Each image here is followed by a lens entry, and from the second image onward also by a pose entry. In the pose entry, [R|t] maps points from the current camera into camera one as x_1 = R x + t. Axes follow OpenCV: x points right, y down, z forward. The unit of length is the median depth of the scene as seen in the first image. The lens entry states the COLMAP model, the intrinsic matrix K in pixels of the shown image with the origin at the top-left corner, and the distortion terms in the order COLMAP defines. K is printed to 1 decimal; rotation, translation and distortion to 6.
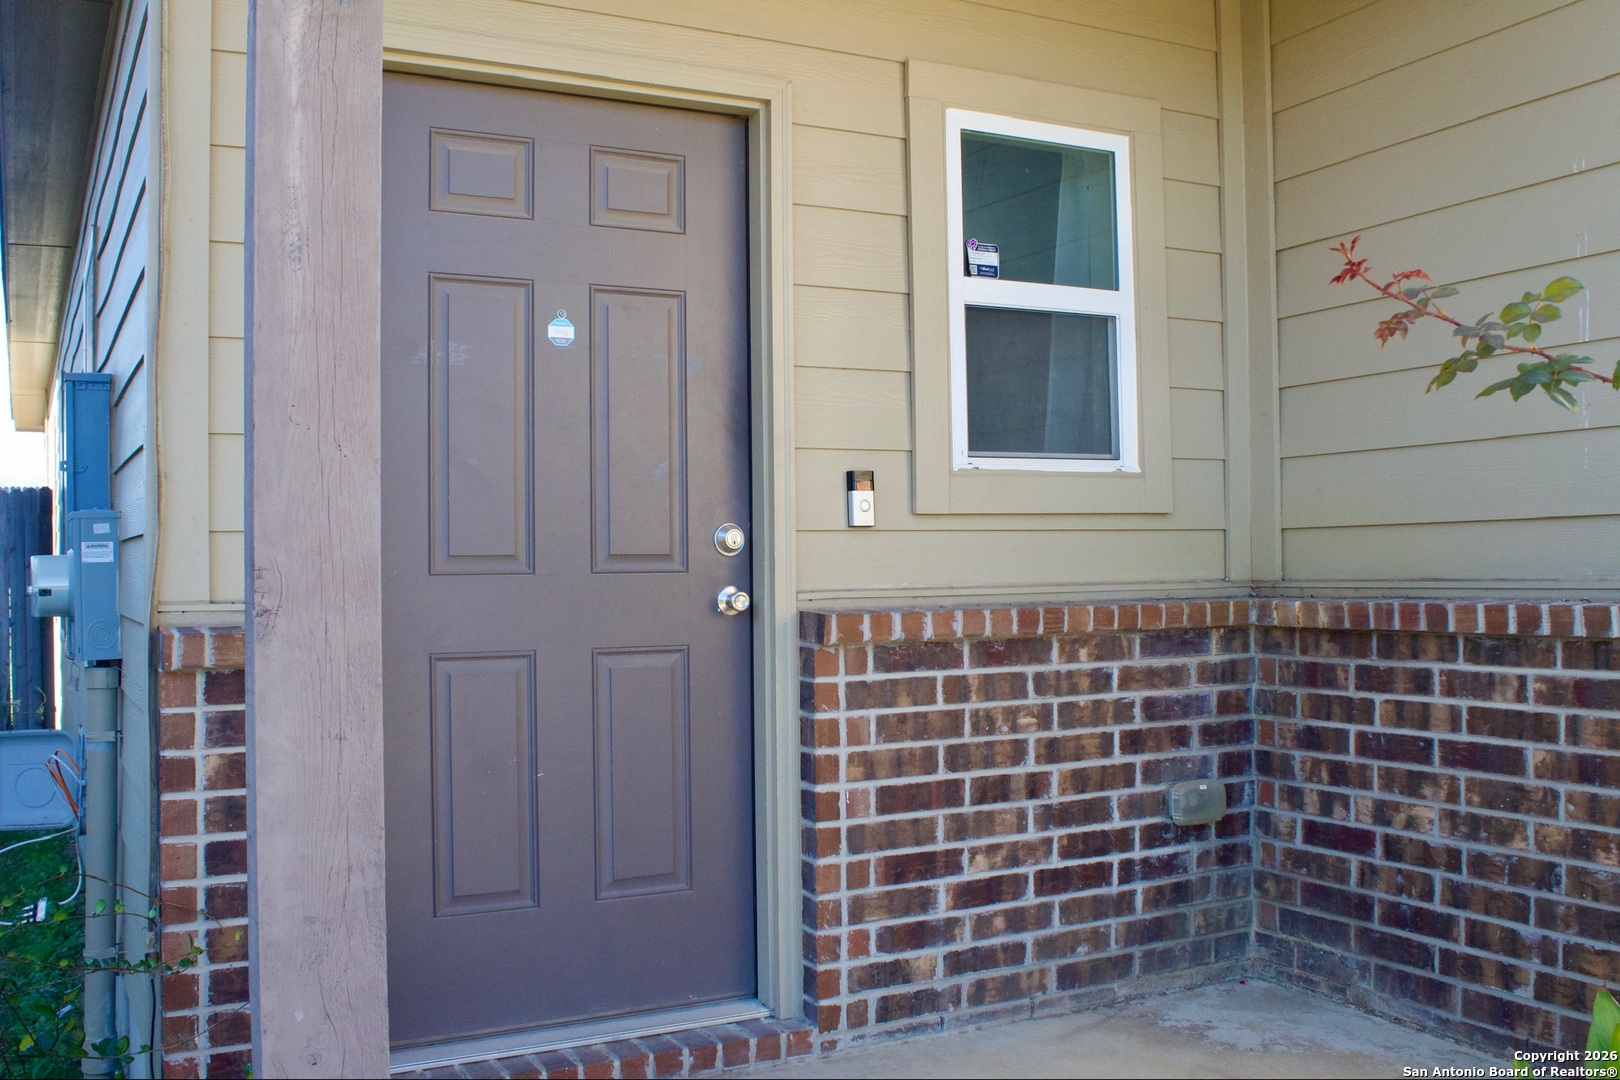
lens RADIAL K [[1436.7, 0, 809.8], [0, 1436.7, 526.6], [0, 0, 1]] dist [-0.129322, 0.119920]
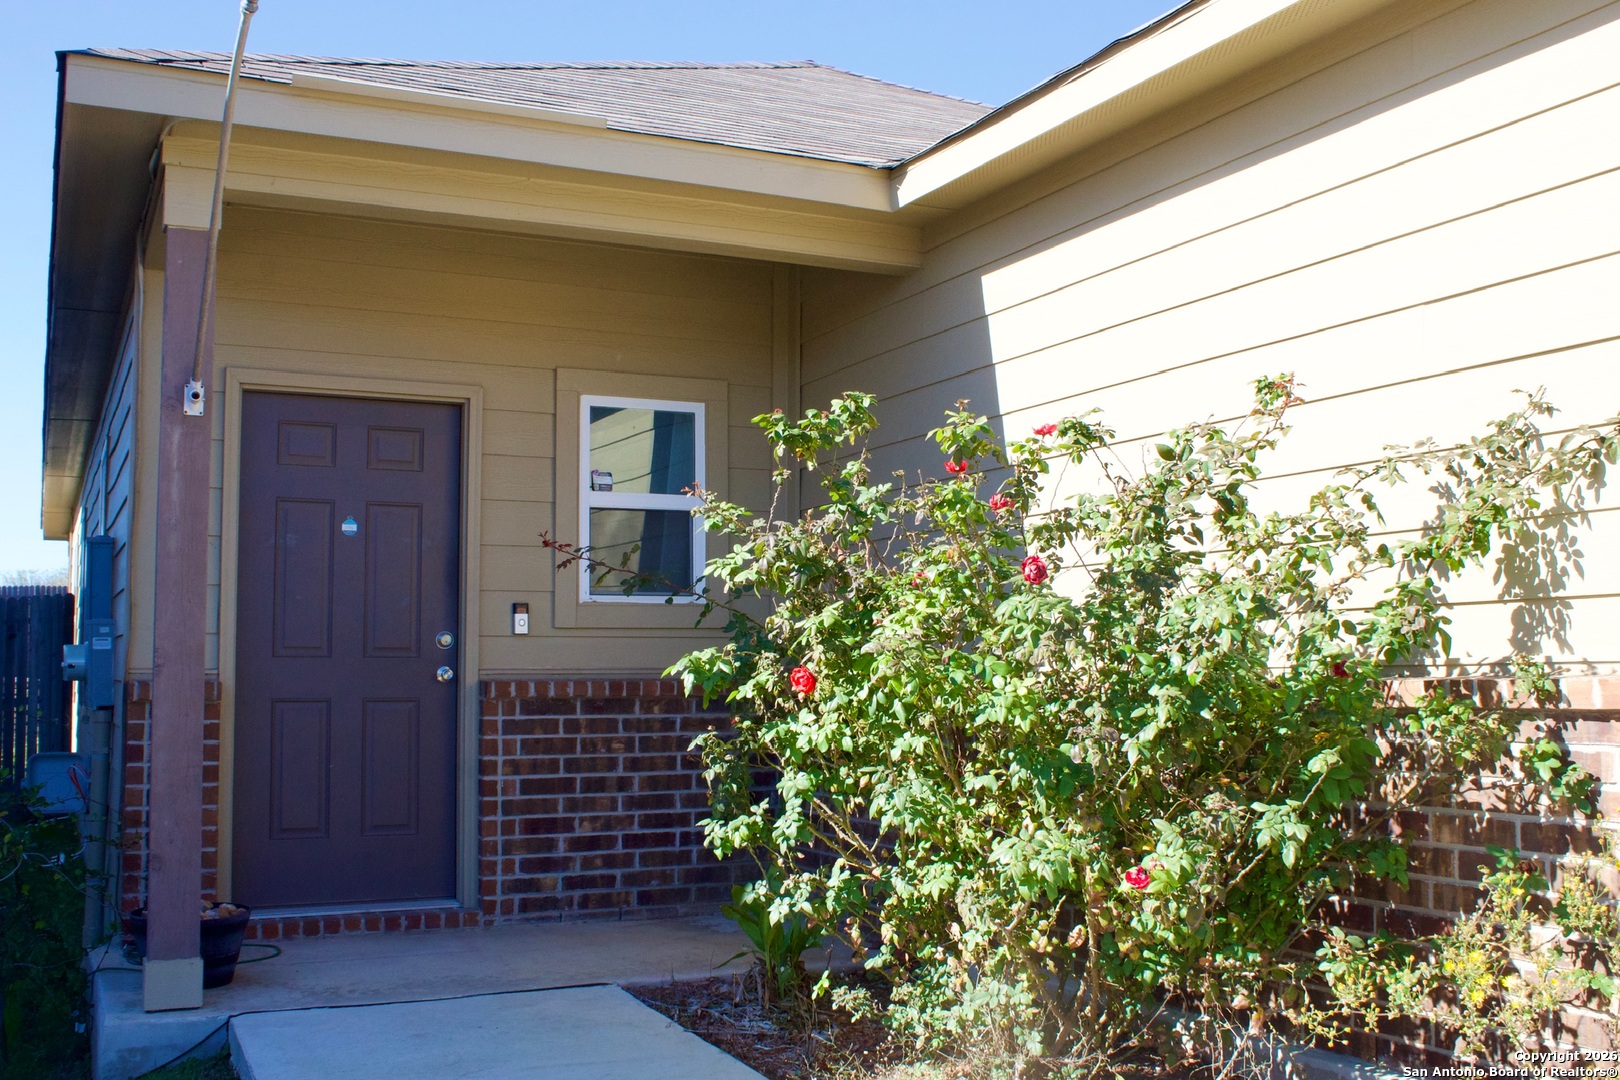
lens RADIAL K [[1479.9, 0, 810.0], [0, 1479.9, 540.0], [0, 0, 1]] dist [-0.140222, 0.143201]
pose [[0.999704, 0.006041, -0.023585, 0.439131], [-0.007450, 0.998163, -0.060119, -0.009449], [0.023178, 0.060277, 0.997913, -0.825088]]
